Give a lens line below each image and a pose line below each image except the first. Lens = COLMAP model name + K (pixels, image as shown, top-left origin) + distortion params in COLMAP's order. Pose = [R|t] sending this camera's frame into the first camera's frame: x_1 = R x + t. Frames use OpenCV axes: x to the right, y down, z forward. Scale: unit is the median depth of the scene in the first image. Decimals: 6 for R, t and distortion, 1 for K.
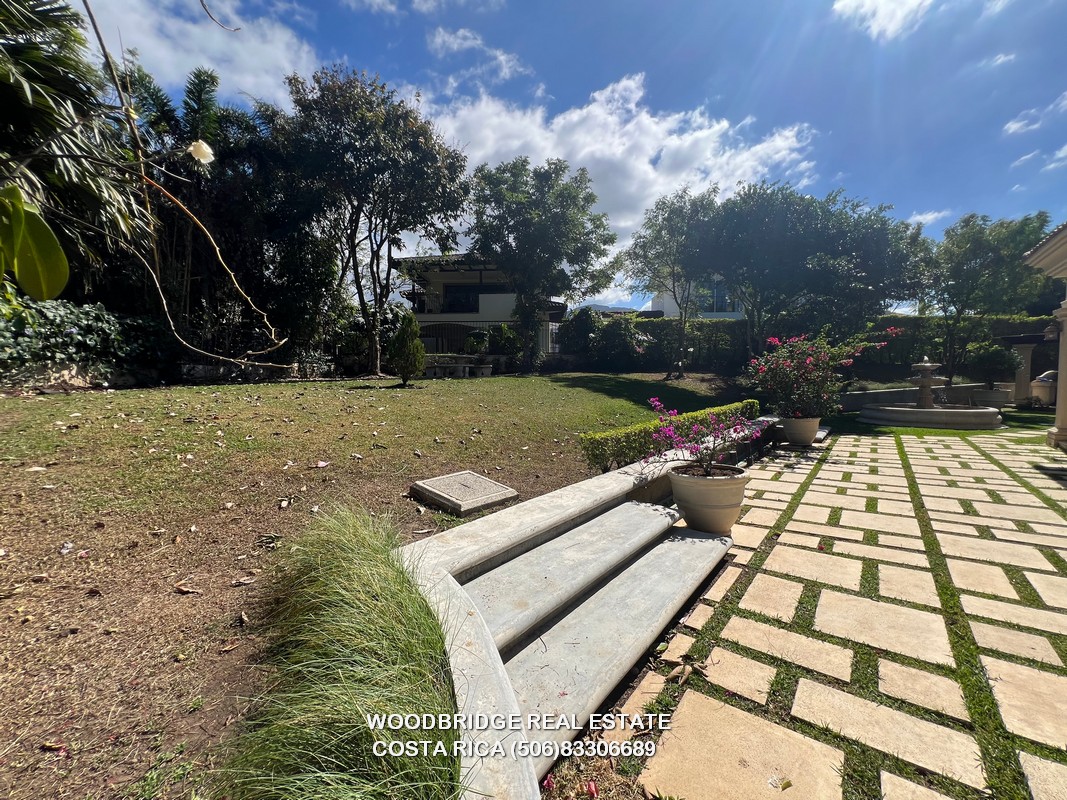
lens RADIAL K [[427.4, 0, 528.3], [0, 427.4, 401.1], [0, 0, 1]] dist [-0.016828, 0.004166]
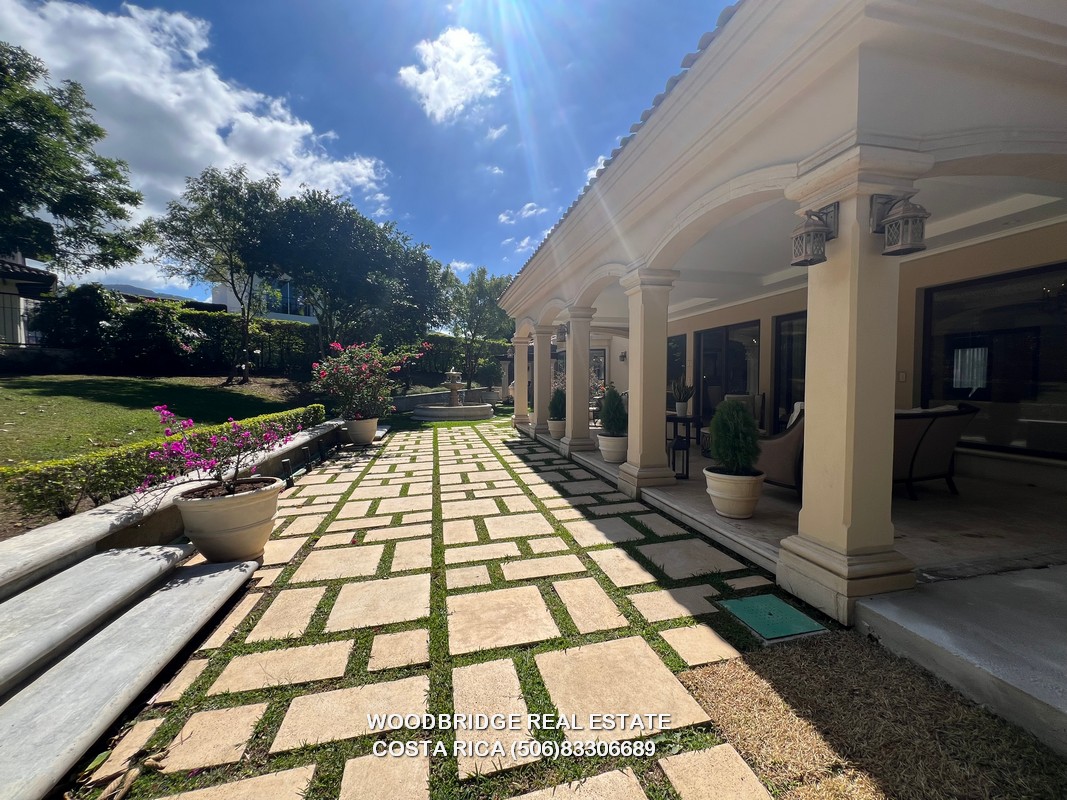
lens RADIAL K [[418.9, 0, 533.5], [0, 418.9, 400.0], [0, 0, 1]] dist [0.001245, 0.000018]
pose [[0.618197, -0.028852, 0.785493, 0.116838], [0.042398, 0.999095, 0.003329, 0.007759], [-0.784879, 0.031245, 0.618861, -0.002558]]
